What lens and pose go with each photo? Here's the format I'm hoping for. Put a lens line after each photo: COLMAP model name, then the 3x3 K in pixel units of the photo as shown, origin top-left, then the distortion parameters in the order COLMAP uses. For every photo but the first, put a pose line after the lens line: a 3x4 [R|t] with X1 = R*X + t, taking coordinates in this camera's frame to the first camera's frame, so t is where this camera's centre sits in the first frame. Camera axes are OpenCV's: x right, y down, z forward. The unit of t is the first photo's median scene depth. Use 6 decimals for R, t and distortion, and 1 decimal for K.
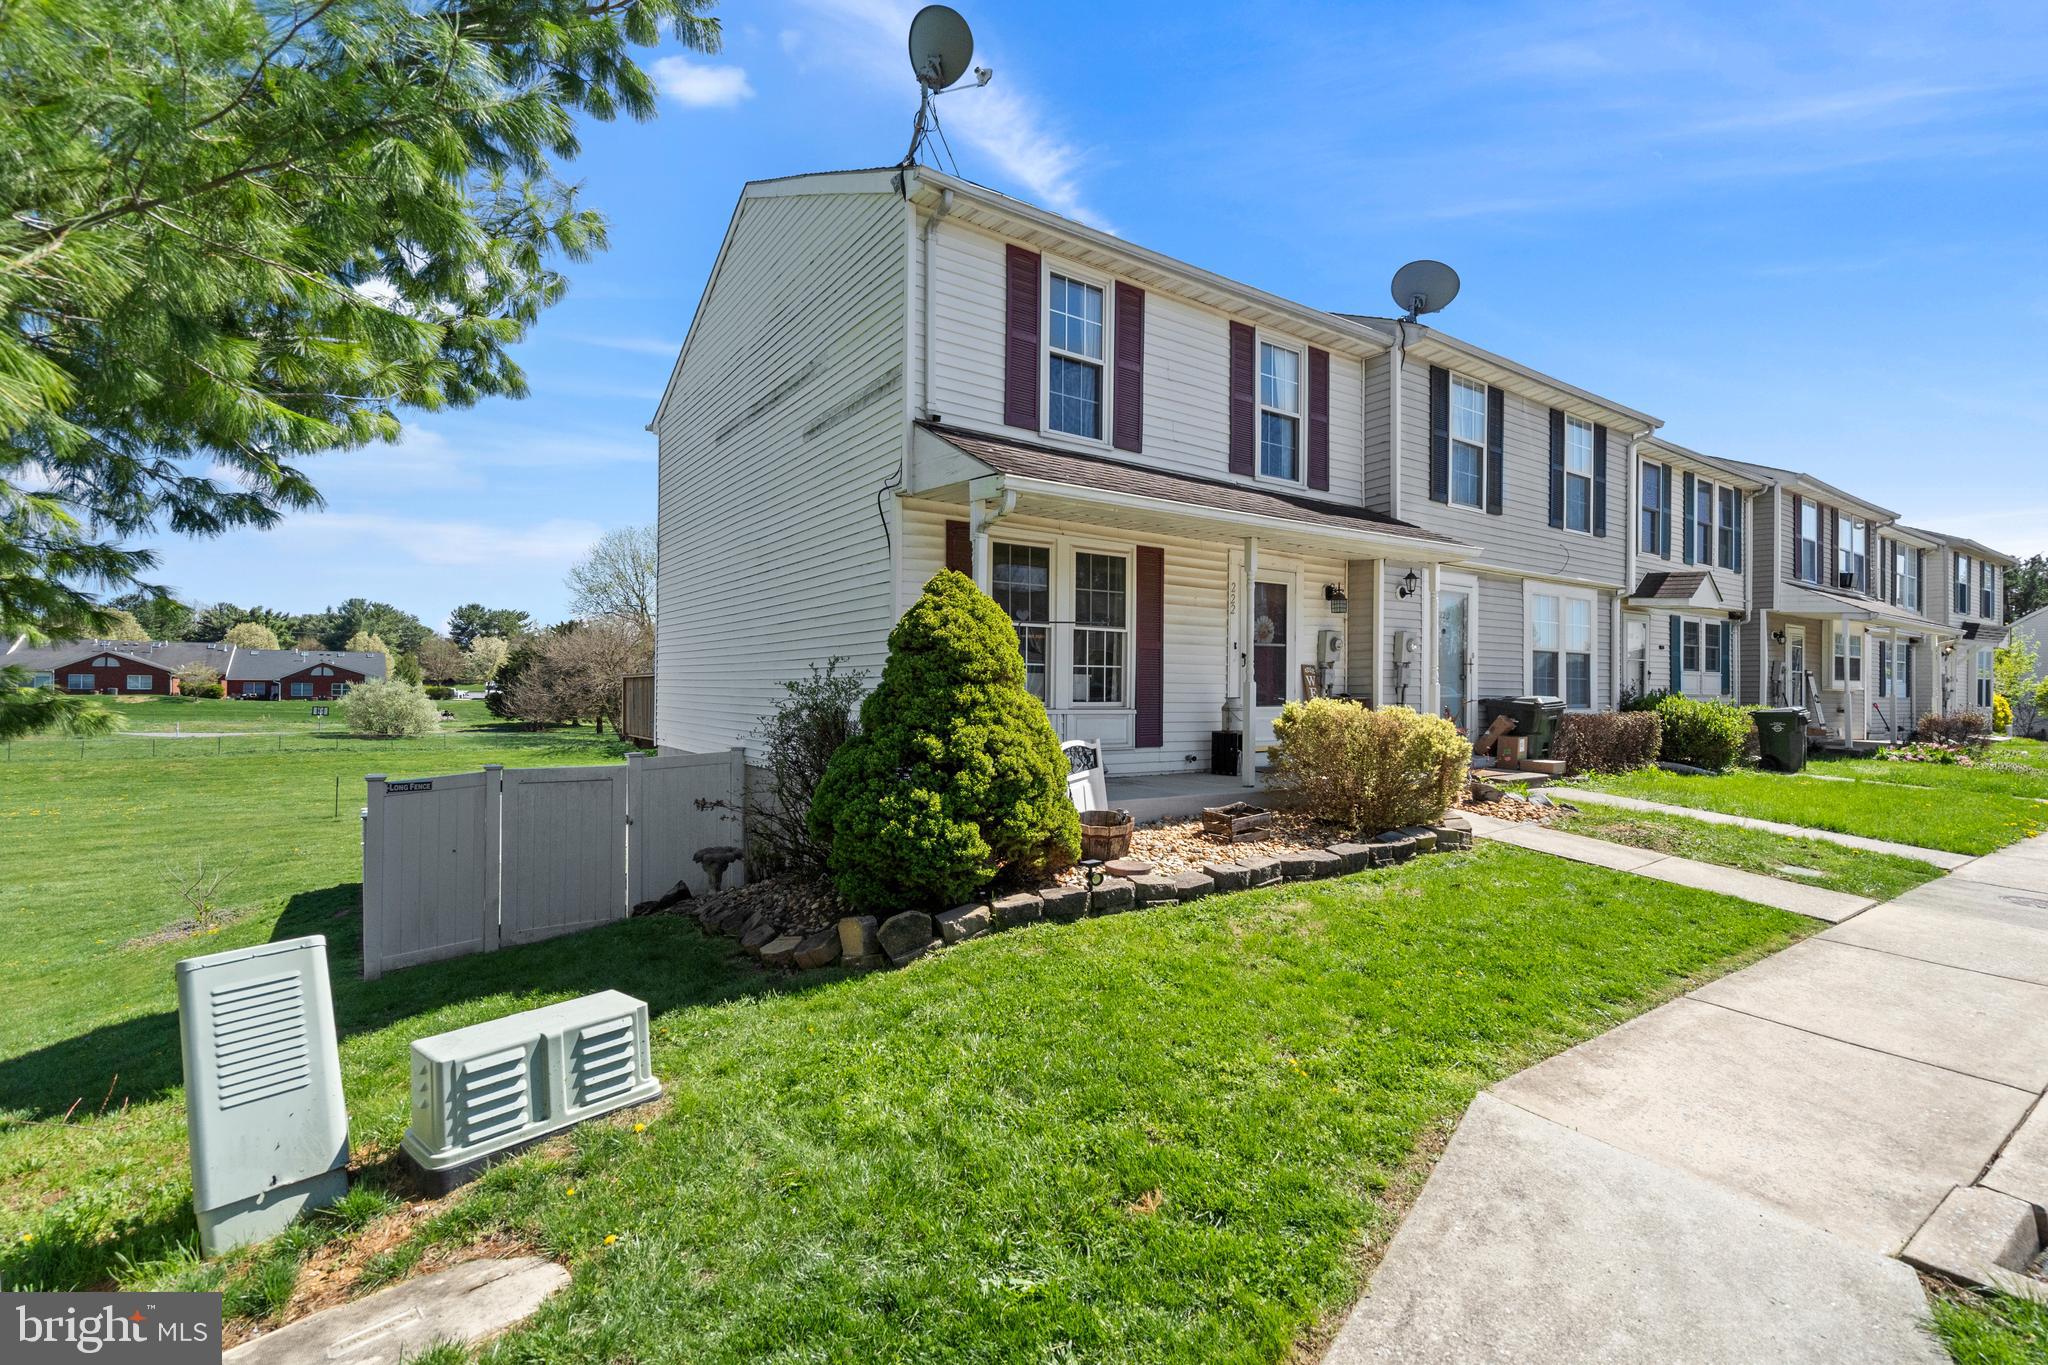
lens RADIAL K [[938.9, 0, 1025.6], [0, 938.9, 681.9], [0, 0, 1]] dist [-0.013206, 0.000211]
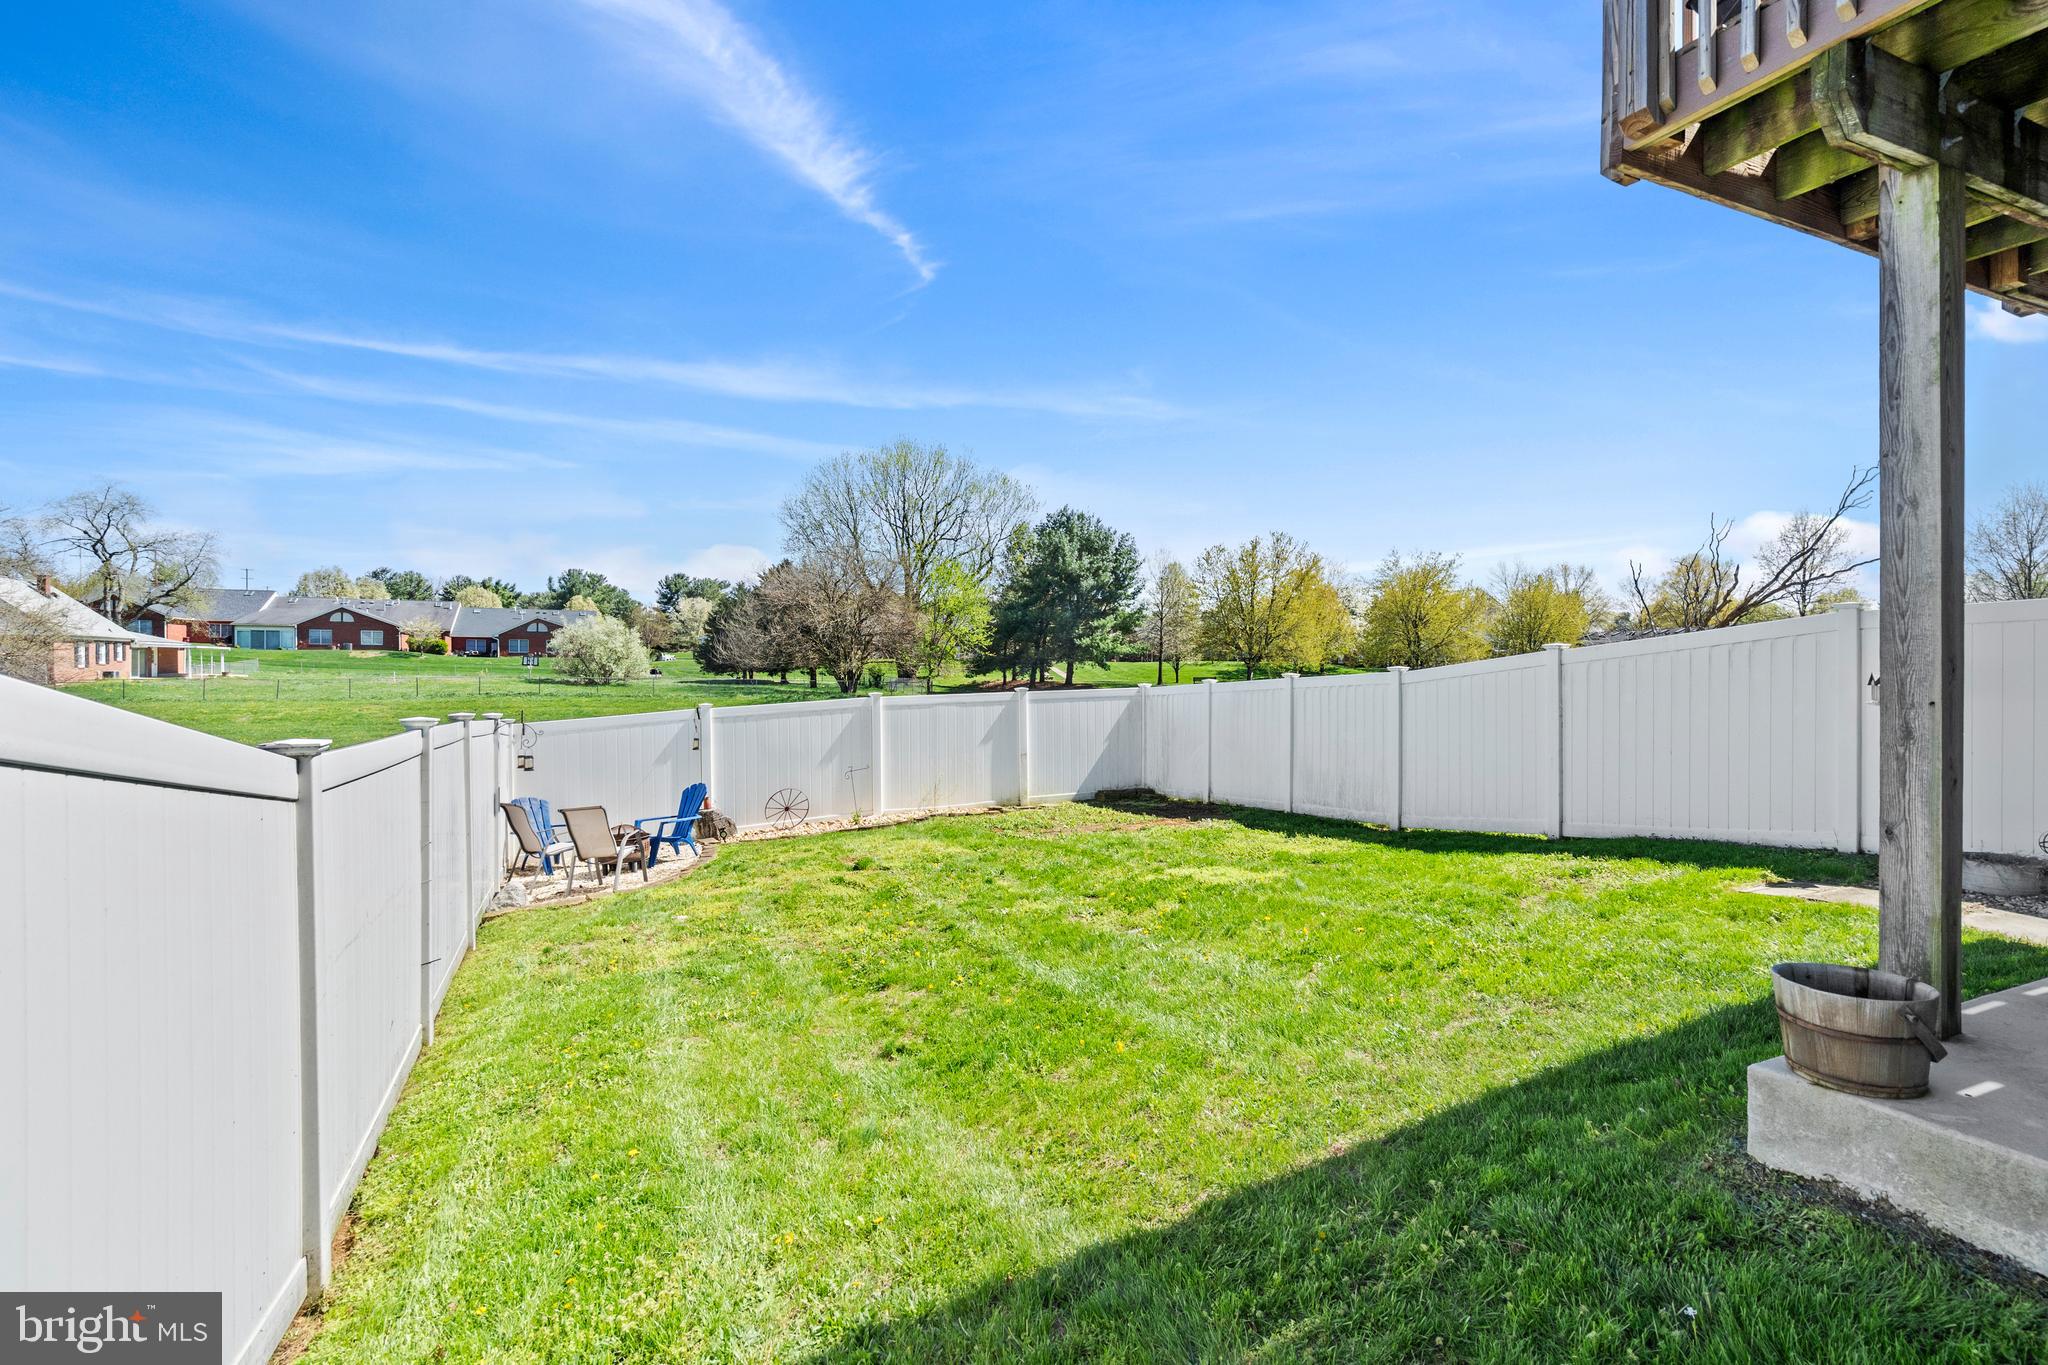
lens RADIAL K [[938.9, 0, 1019.4], [0, 938.9, 676.8], [0, 0, 1]] dist [-0.013206, 0.000211]
pose [[0.983200, 0.002007, -0.182523, -0.084015], [0.001168, 0.999850, 0.017286, 0.024584], [0.182530, -0.017209, 0.983050, 0.134396]]
